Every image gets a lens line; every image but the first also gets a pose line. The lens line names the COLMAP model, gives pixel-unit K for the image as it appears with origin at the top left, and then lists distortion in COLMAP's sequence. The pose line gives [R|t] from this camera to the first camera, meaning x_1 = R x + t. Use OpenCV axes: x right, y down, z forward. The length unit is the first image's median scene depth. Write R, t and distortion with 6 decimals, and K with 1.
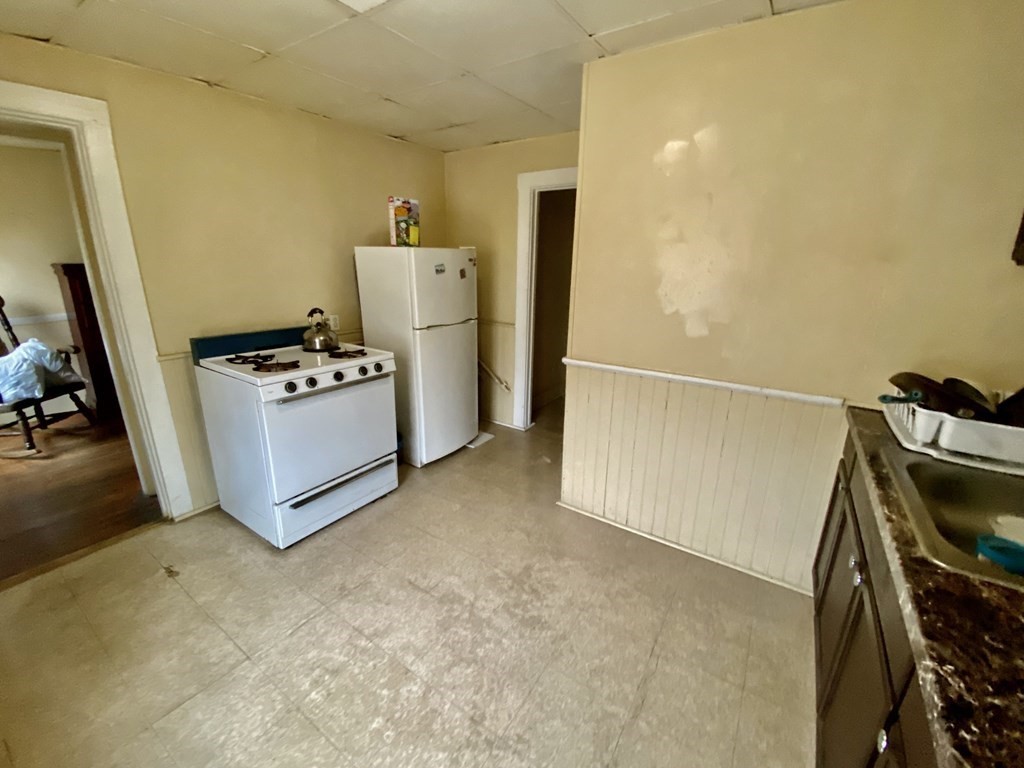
lens RADIAL K [[415.7, 0, 505.3], [0, 415.7, 378.8], [0, 0, 1]] dist [-0.012375, -0.004234]
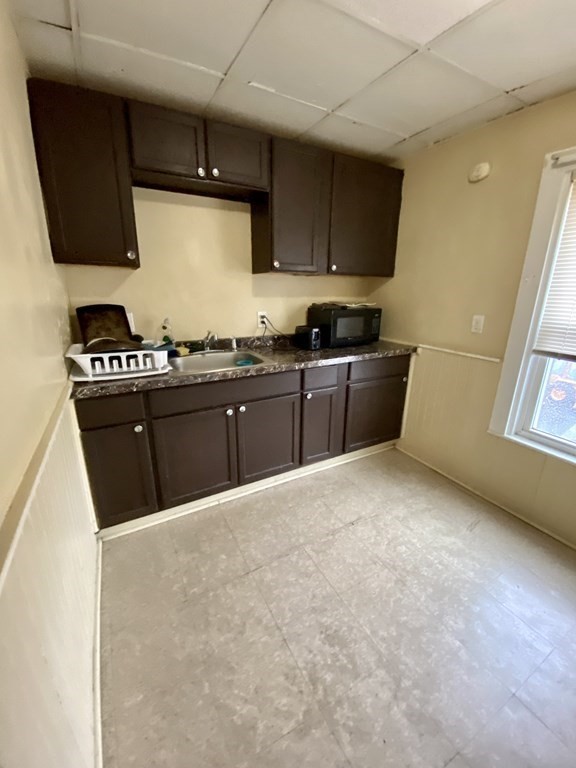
lens RADIAL K [[311.8, 0, 291.6], [0, 311.8, 377.7], [0, 0, 1]] dist [-0.012375, -0.004234]
pose [[-0.894804, -0.154975, 0.418698, -0.057512], [0.092668, 0.852926, 0.513741, -0.345505], [-0.436736, 0.498498, -0.748841, 1.378590]]
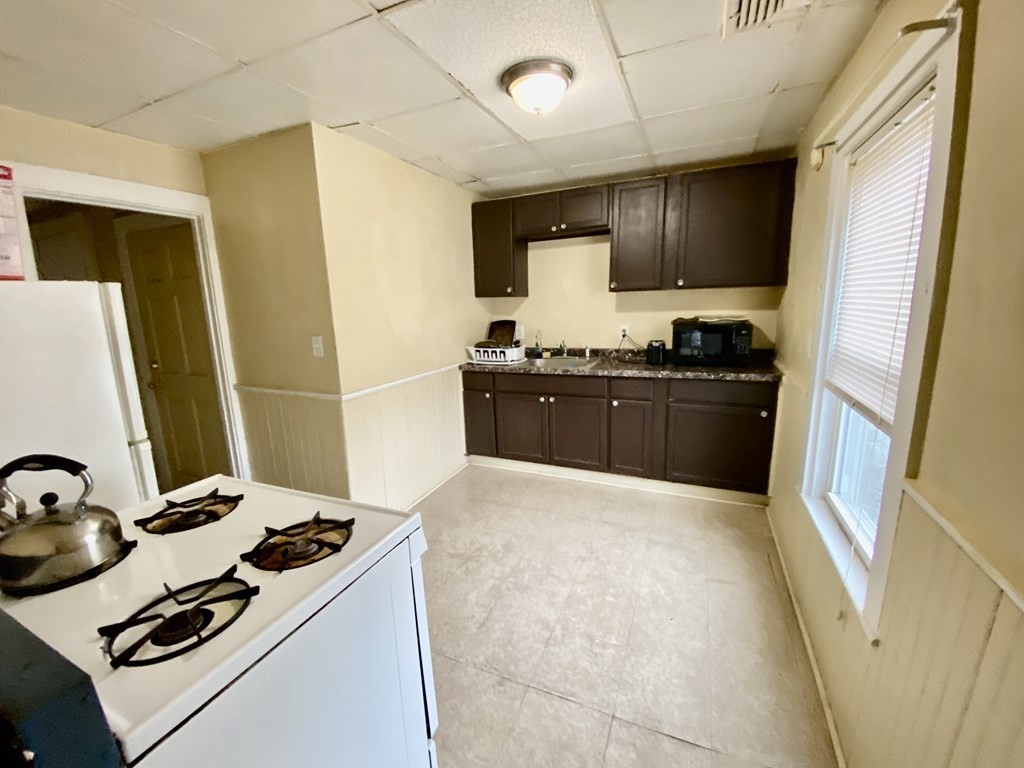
lens RADIAL K [[415.7, 0, 509.9], [0, 415.7, 378.9], [0, 0, 1]] dist [-0.012375, -0.004234]
pose [[-0.174242, -0.194086, 0.965386, -1.279091], [0.302677, 0.922363, 0.240067, -0.301115], [-0.937030, 0.334030, -0.101969, 1.016568]]
